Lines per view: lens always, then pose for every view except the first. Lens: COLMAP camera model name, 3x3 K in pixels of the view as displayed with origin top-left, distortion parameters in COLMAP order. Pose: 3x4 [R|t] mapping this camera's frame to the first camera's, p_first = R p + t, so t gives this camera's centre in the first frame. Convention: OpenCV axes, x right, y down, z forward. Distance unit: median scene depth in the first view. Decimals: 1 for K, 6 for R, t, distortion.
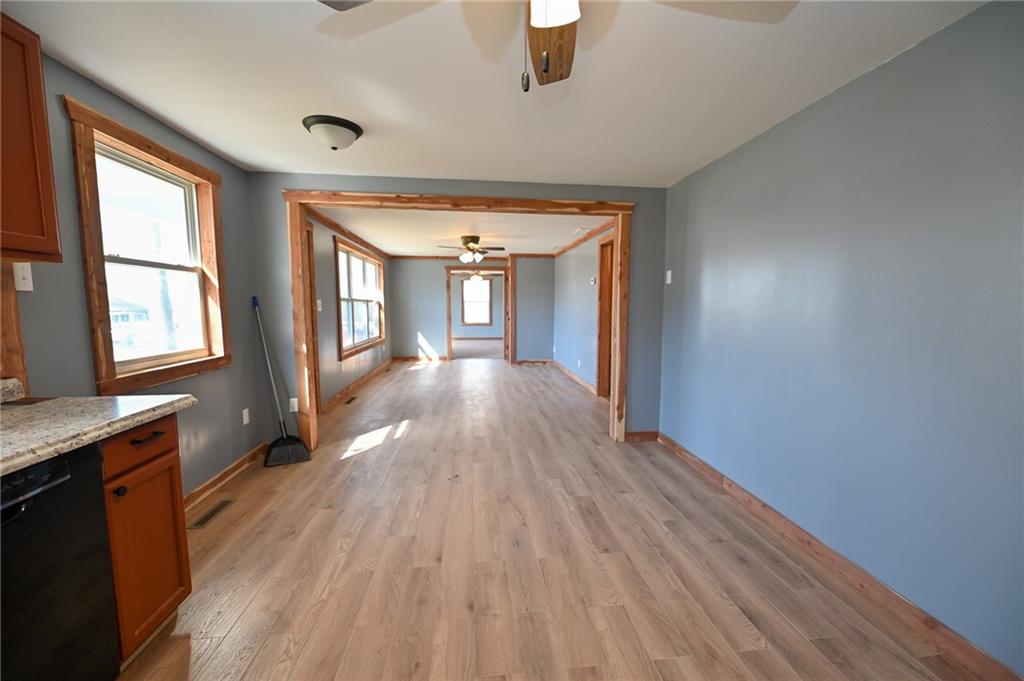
lens RADIAL K [[405.0, 0, 519.3], [0, 405.0, 343.0], [0, 0, 1]] dist [-0.008795, -0.000152]
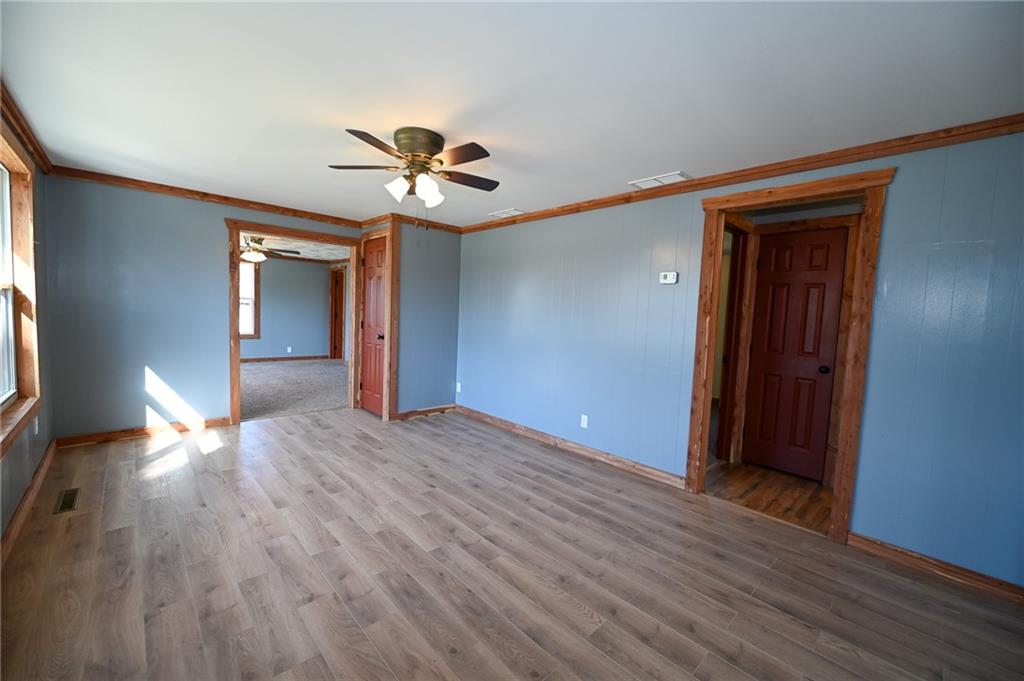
lens RADIAL K [[405.0, 0, 517.2], [0, 405.0, 341.6], [0, 0, 1]] dist [-0.008795, -0.000152]
pose [[0.797120, -0.013061, 0.603679, -0.779186], [0.018529, 0.999824, -0.002836, -0.182162], [-0.603536, 0.013446, 0.797222, 1.775820]]
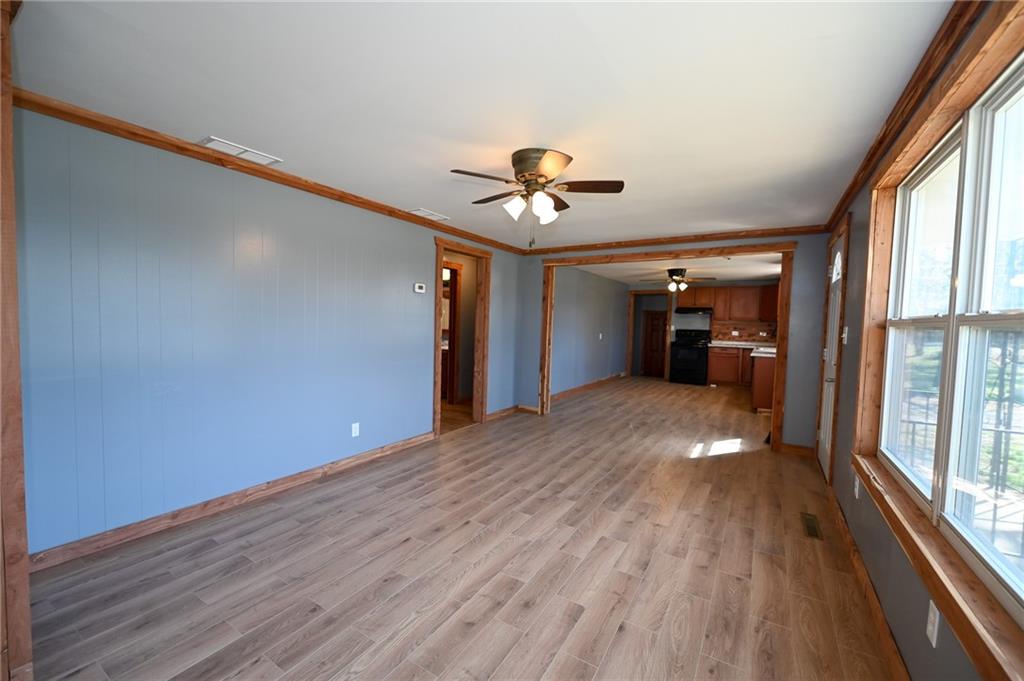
lens RADIAL K [[405.0, 0, 517.7], [0, 405.0, 341.1], [0, 0, 1]] dist [-0.008795, -0.000152]
pose [[-0.782672, -0.053259, 0.620152, -1.005401], [0.031436, 0.991679, 0.124840, -0.369113], [-0.621640, 0.117203, -0.774485, 3.699138]]
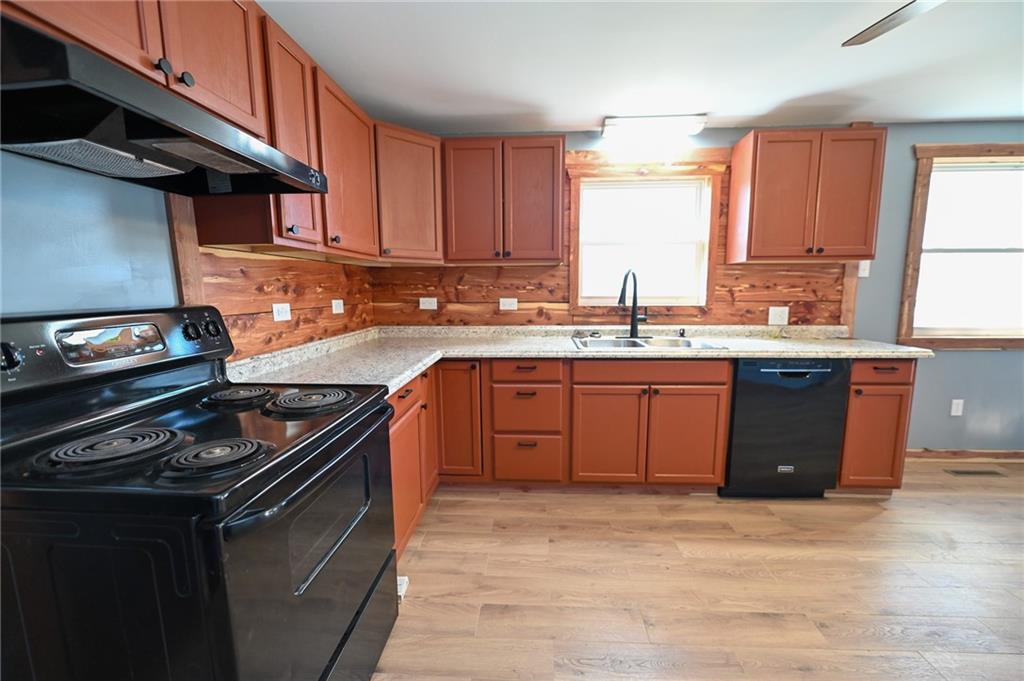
lens RADIAL K [[405.0, 0, 510.9], [0, 405.0, 343.6], [0, 0, 1]] dist [-0.008795, -0.000152]
pose [[-0.179398, 0.130720, -0.975053, 0.534246], [-0.085927, 0.985263, 0.147899, 0.019096], [0.980017, 0.110316, -0.165522, -0.121152]]
